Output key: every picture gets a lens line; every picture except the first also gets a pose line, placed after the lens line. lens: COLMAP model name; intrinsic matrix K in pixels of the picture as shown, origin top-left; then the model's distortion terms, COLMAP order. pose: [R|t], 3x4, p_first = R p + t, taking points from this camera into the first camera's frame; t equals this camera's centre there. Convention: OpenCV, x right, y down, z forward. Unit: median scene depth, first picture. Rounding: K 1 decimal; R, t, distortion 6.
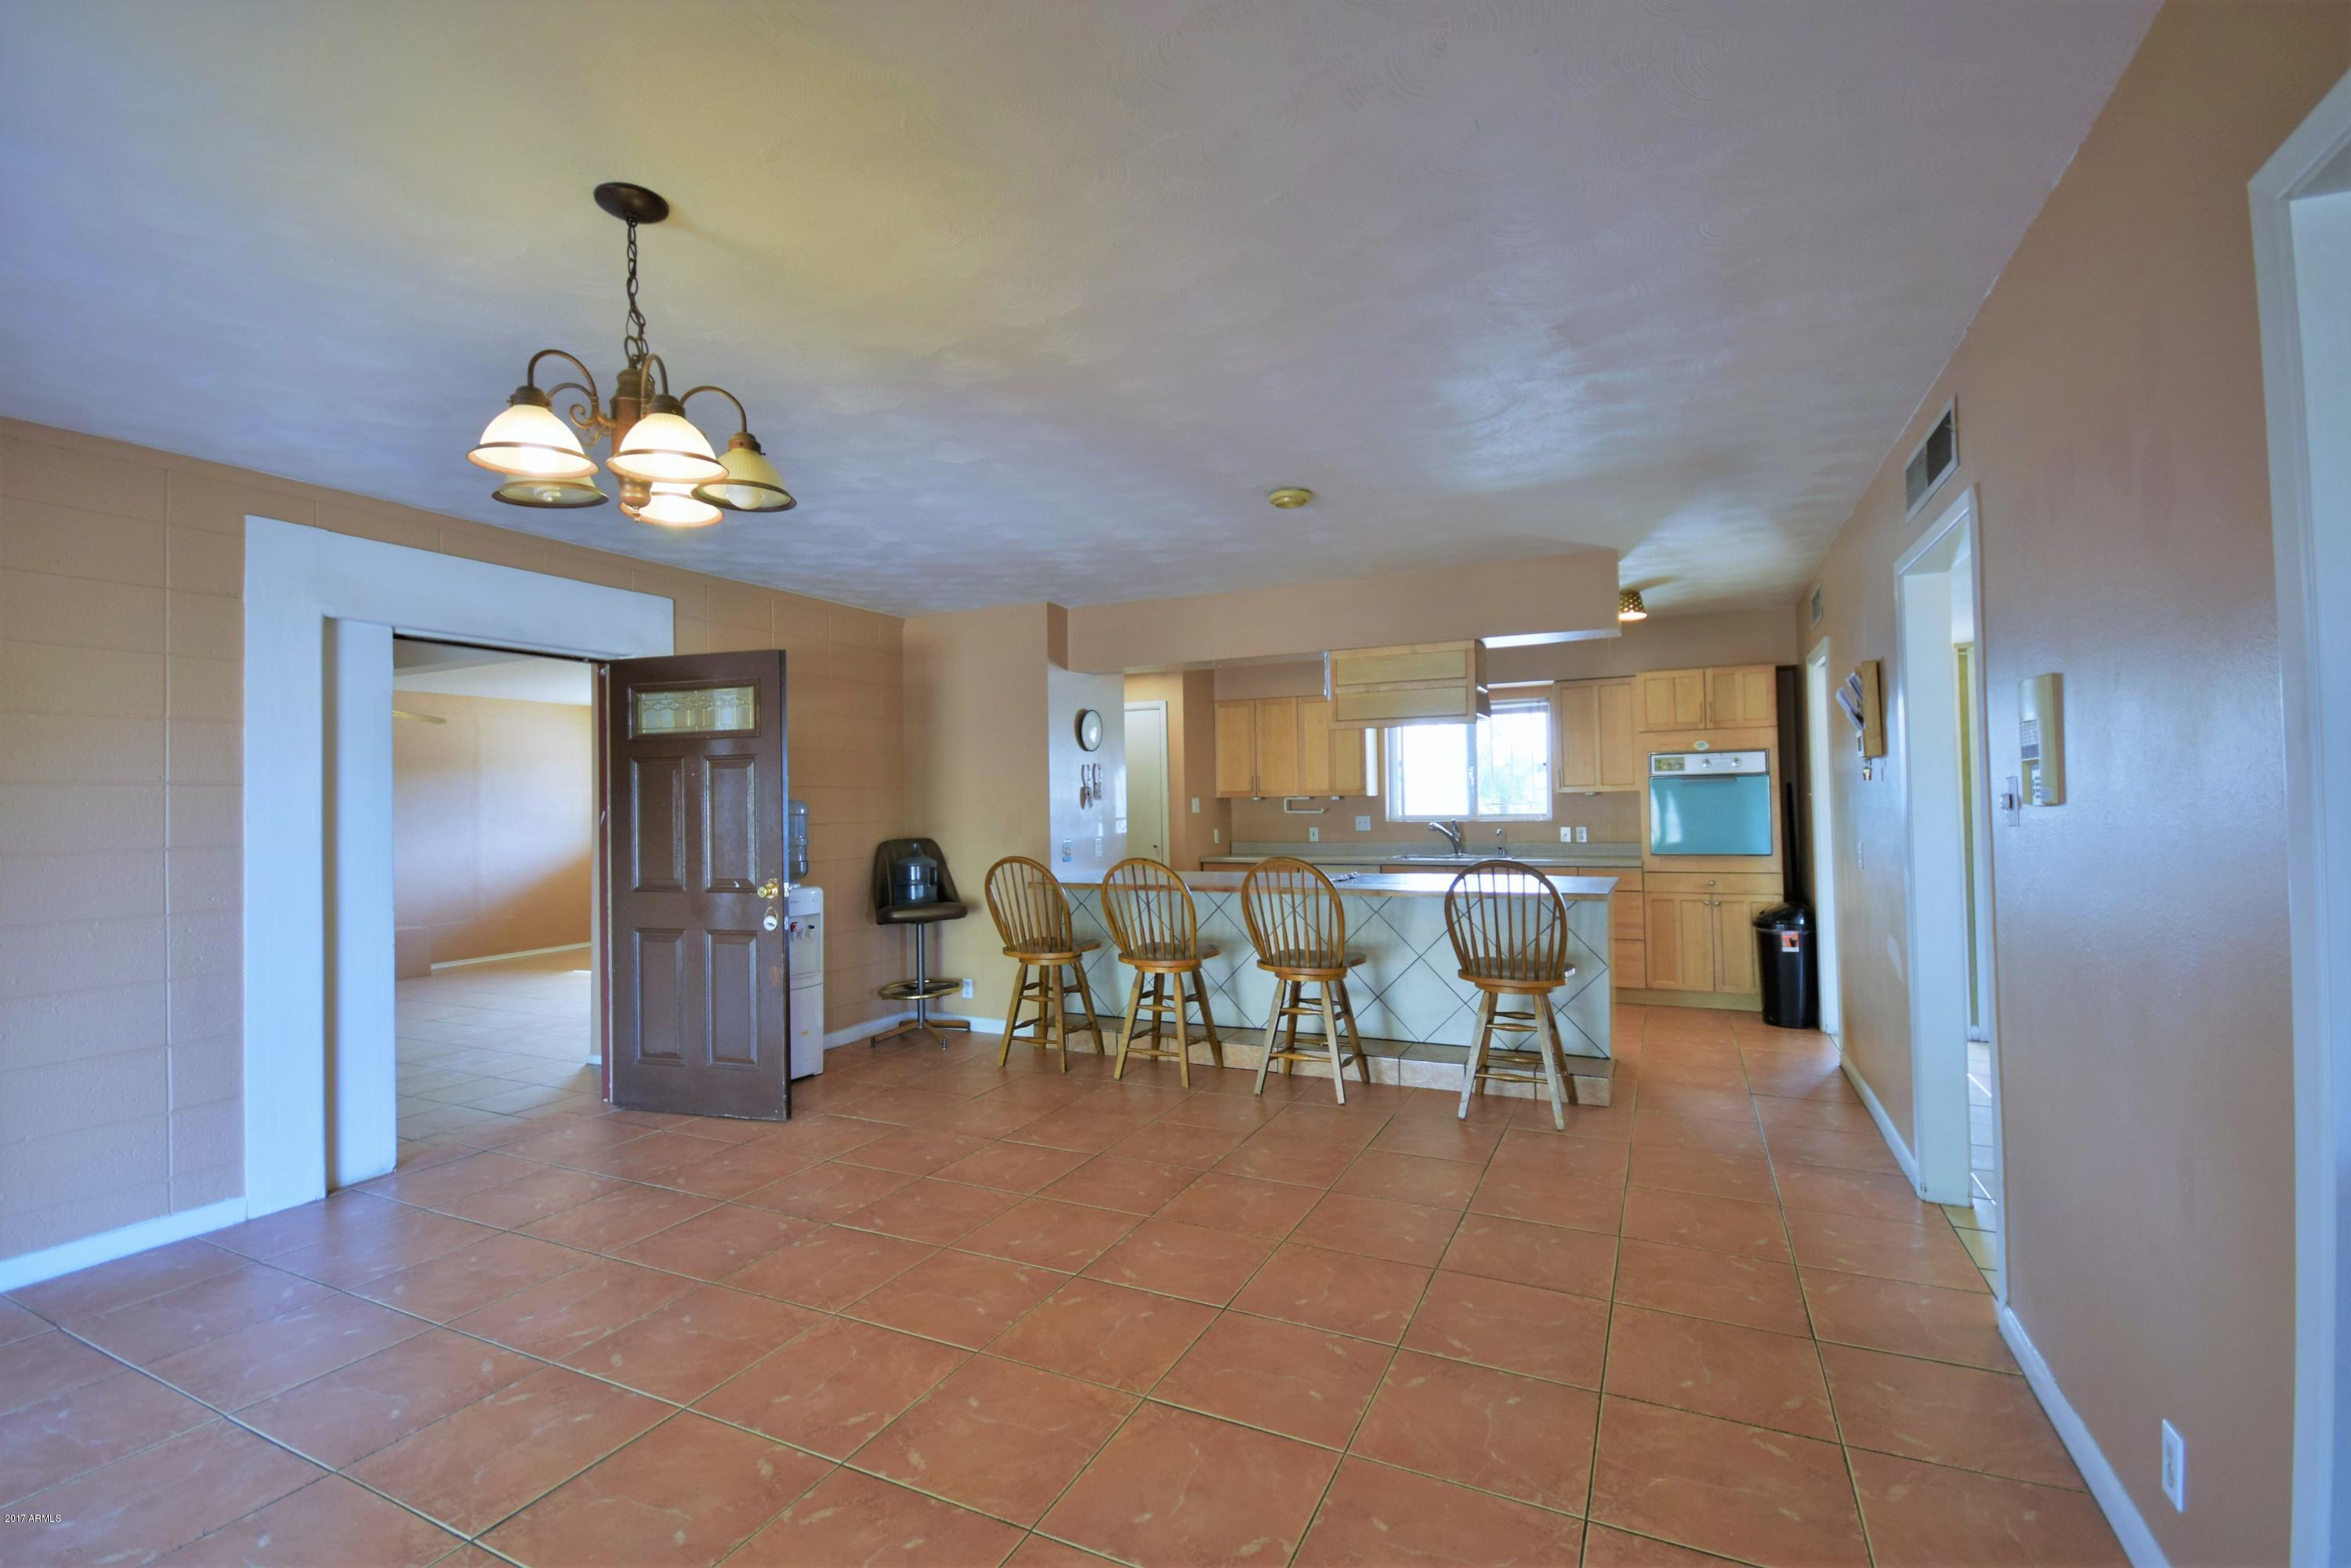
lens RADIAL K [[1033.0, 0, 1175.5], [0, 1033.0, 784.0], [0, 0, 1]] dist [-0.002279, -0.000282]
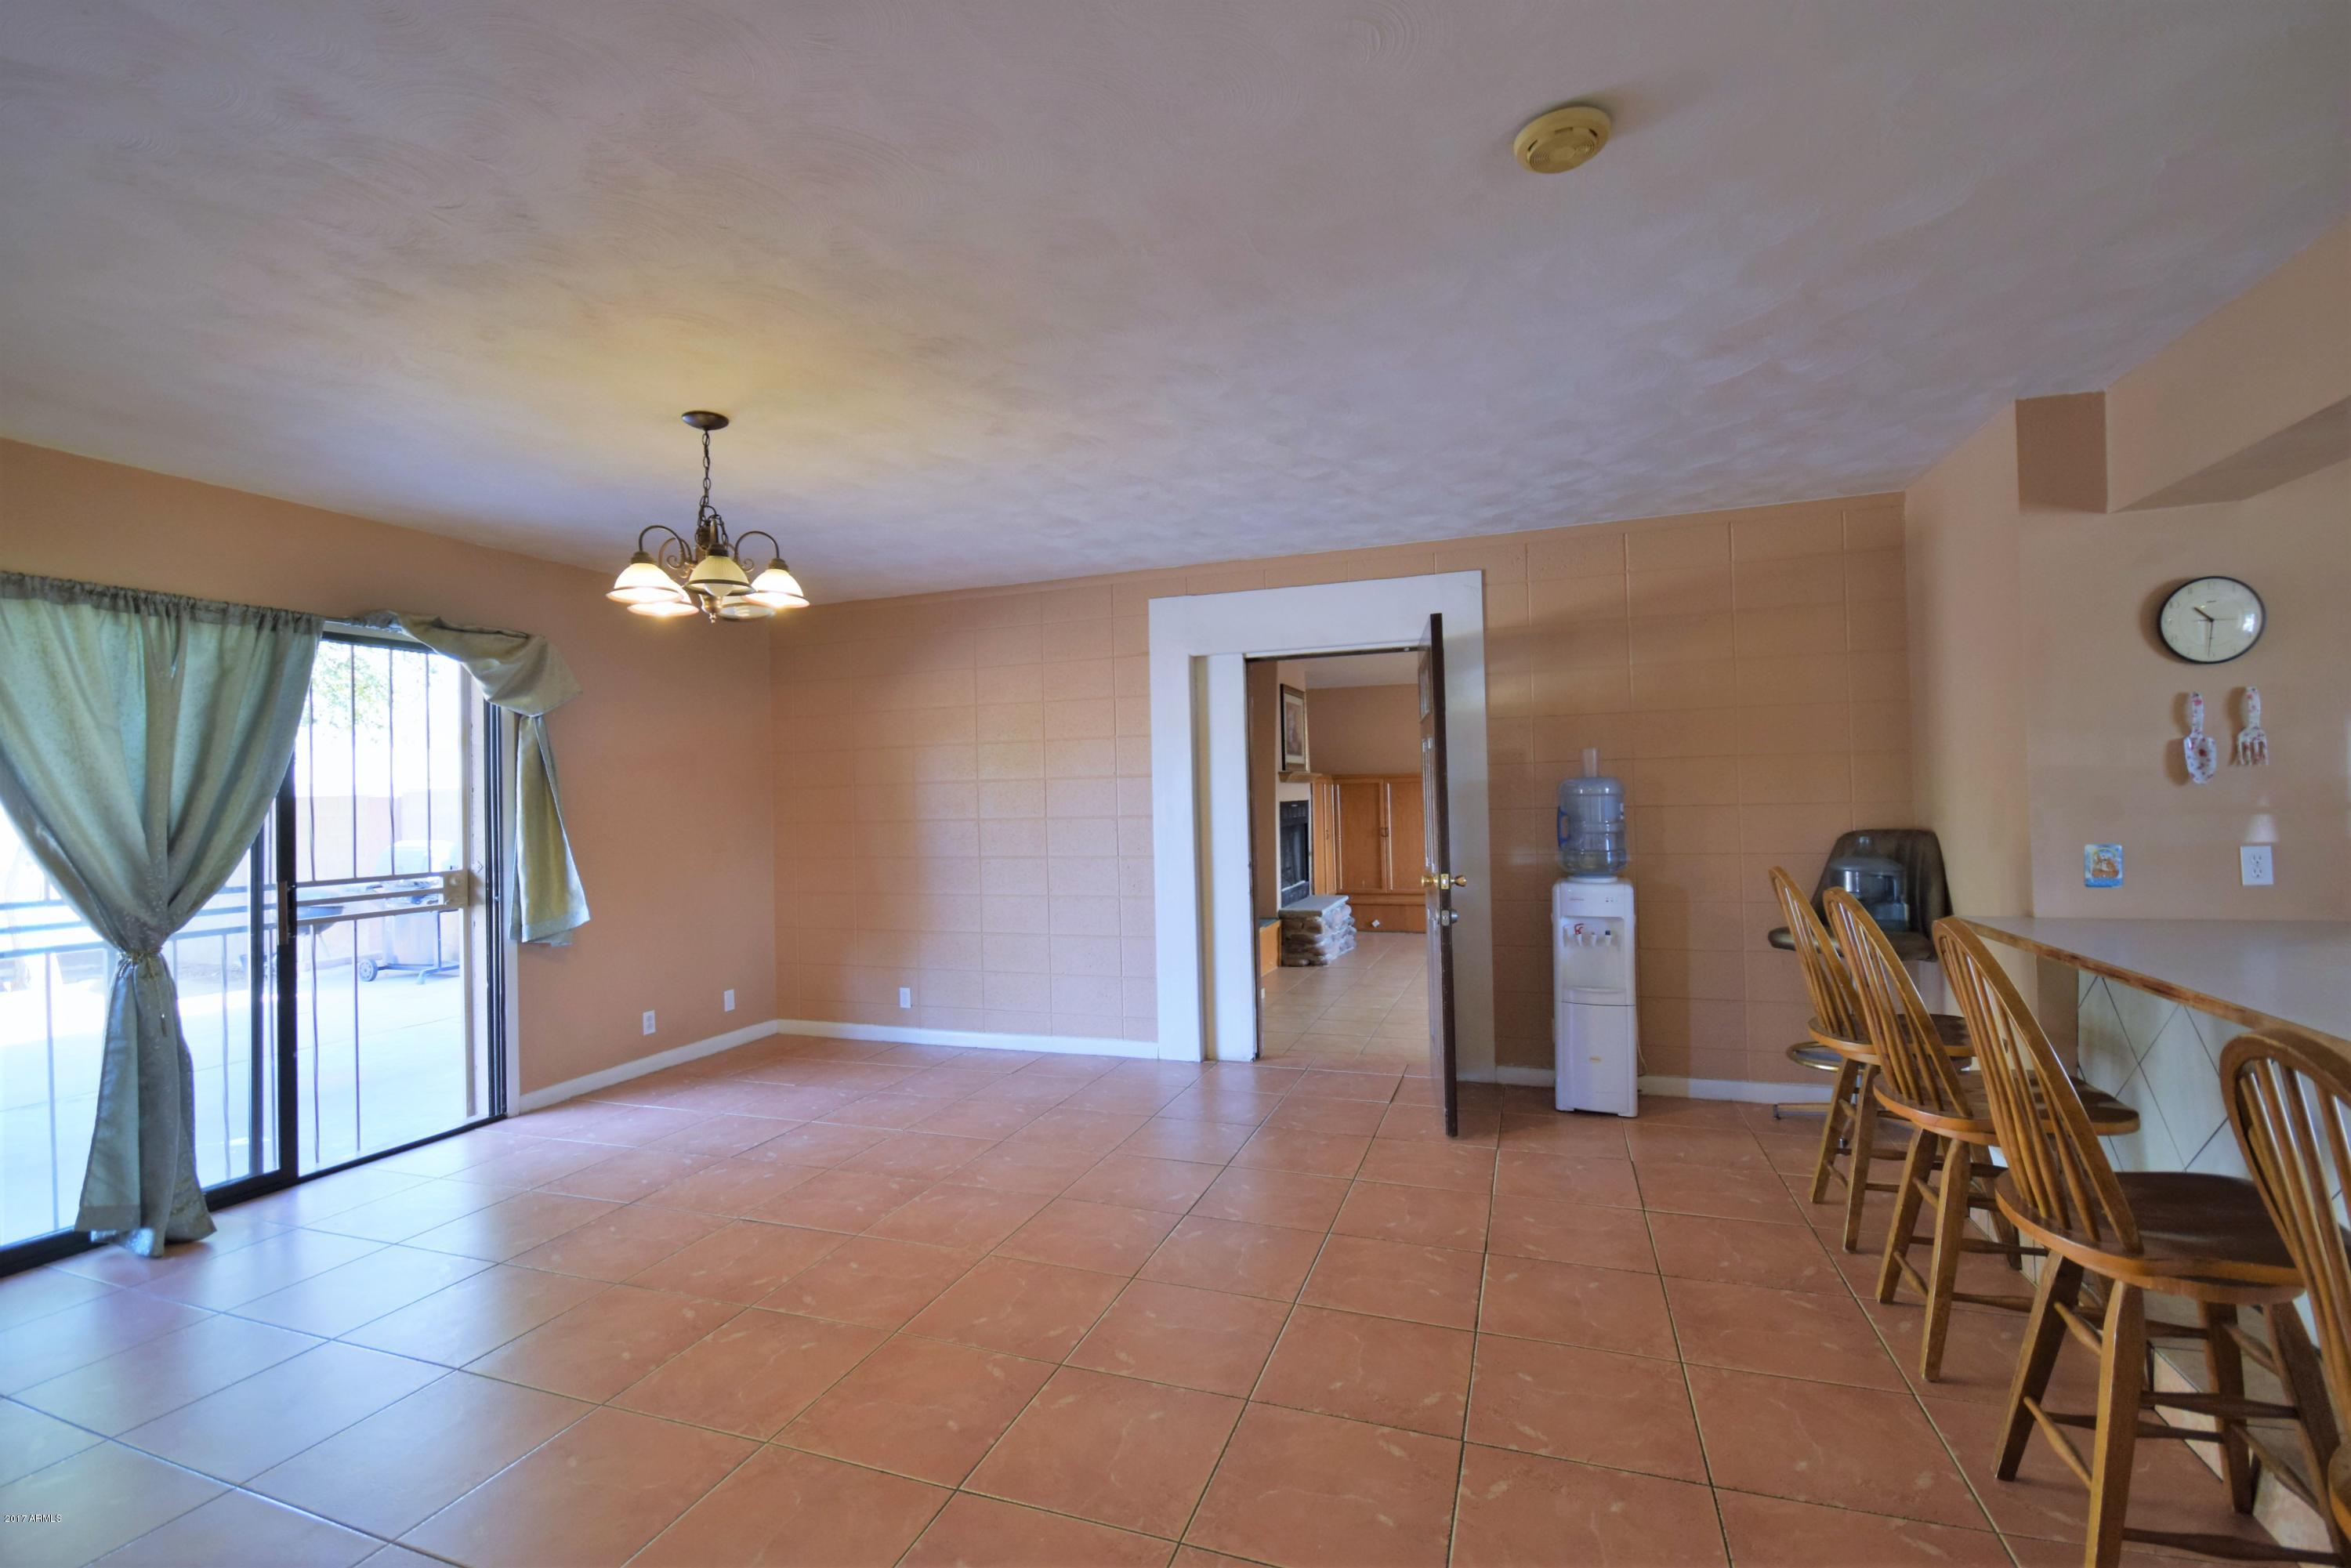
lens RADIAL K [[1033.0, 0, 1175.5], [0, 1033.0, 784.0], [0, 0, 1]] dist [-0.002279, -0.000282]
pose [[0.102713, 0.000677, -0.994711, 0.628371], [0.038026, 0.999266, 0.004607, 0.006840], [0.993984, -0.038298, 0.102612, 0.869992]]
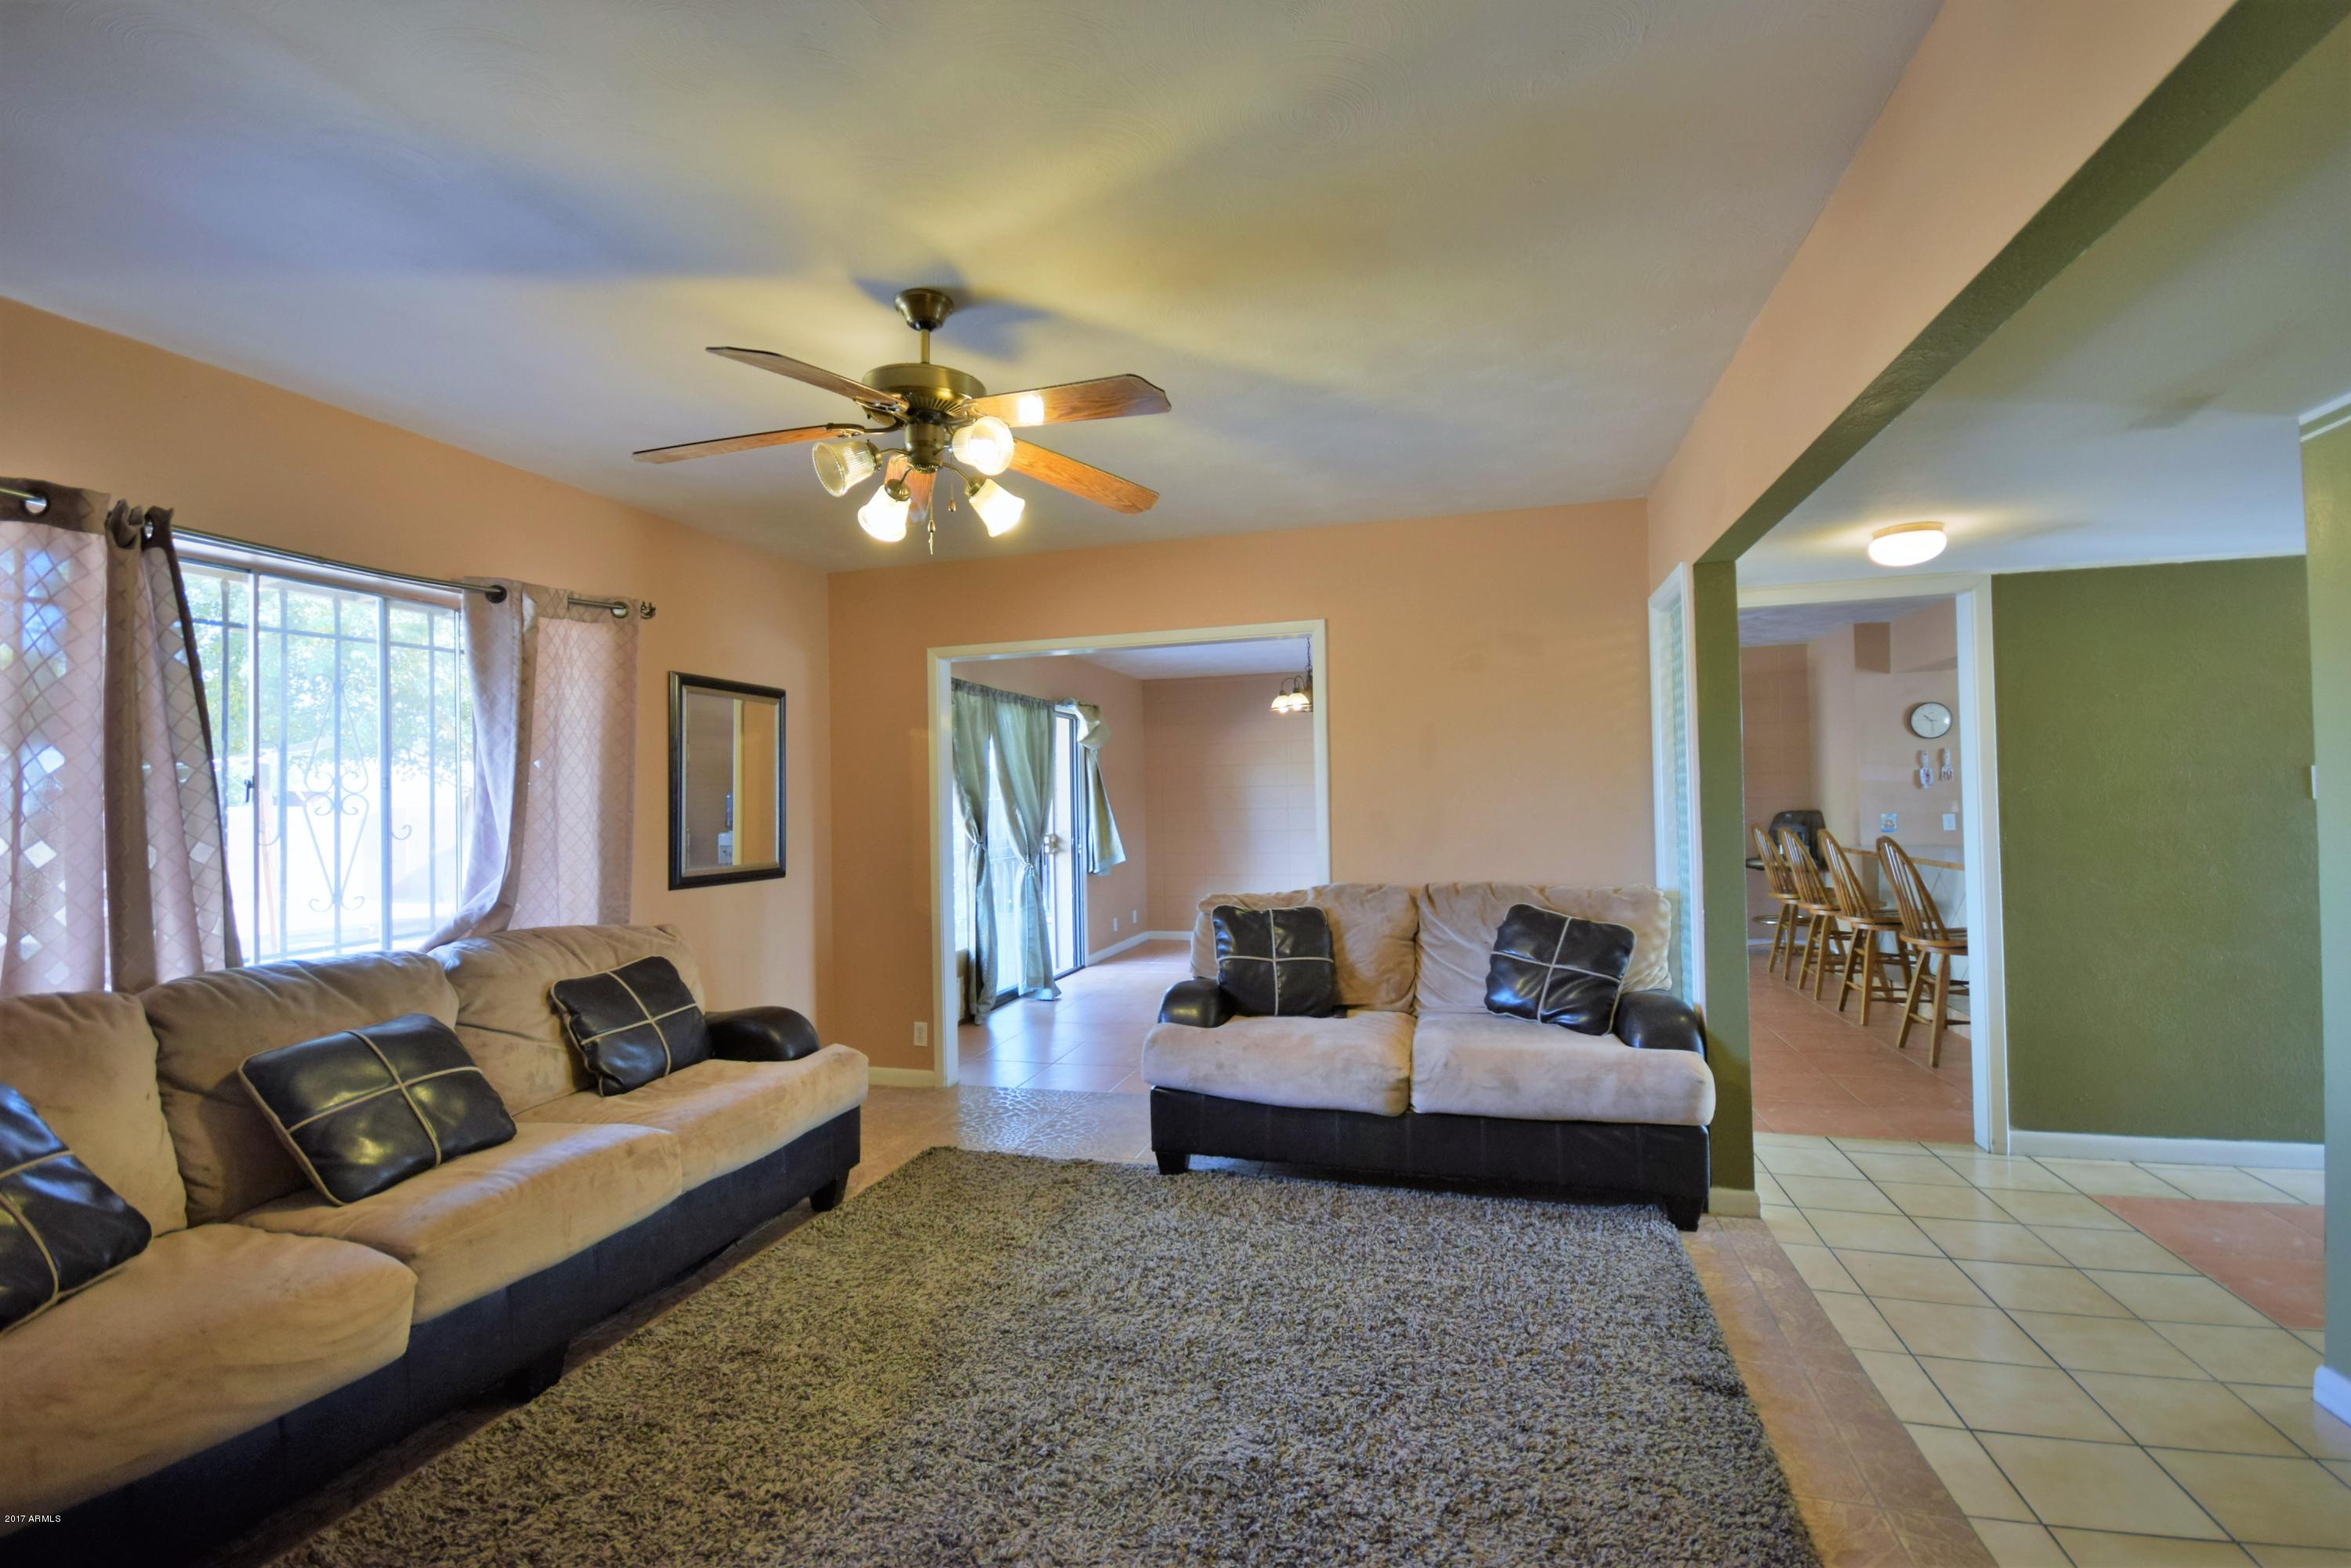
lens RADIAL K [[1011.4, 0, 1175.5], [0, 1011.4, 784.0], [0, 0, 1]] dist [-0.000306, -0.000028]
pose [[0.162184, -0.001549, -0.986759, 1.632773], [0.037219, 0.999297, 0.004549, -0.031279], [0.986058, -0.037464, 0.162128, -0.018248]]
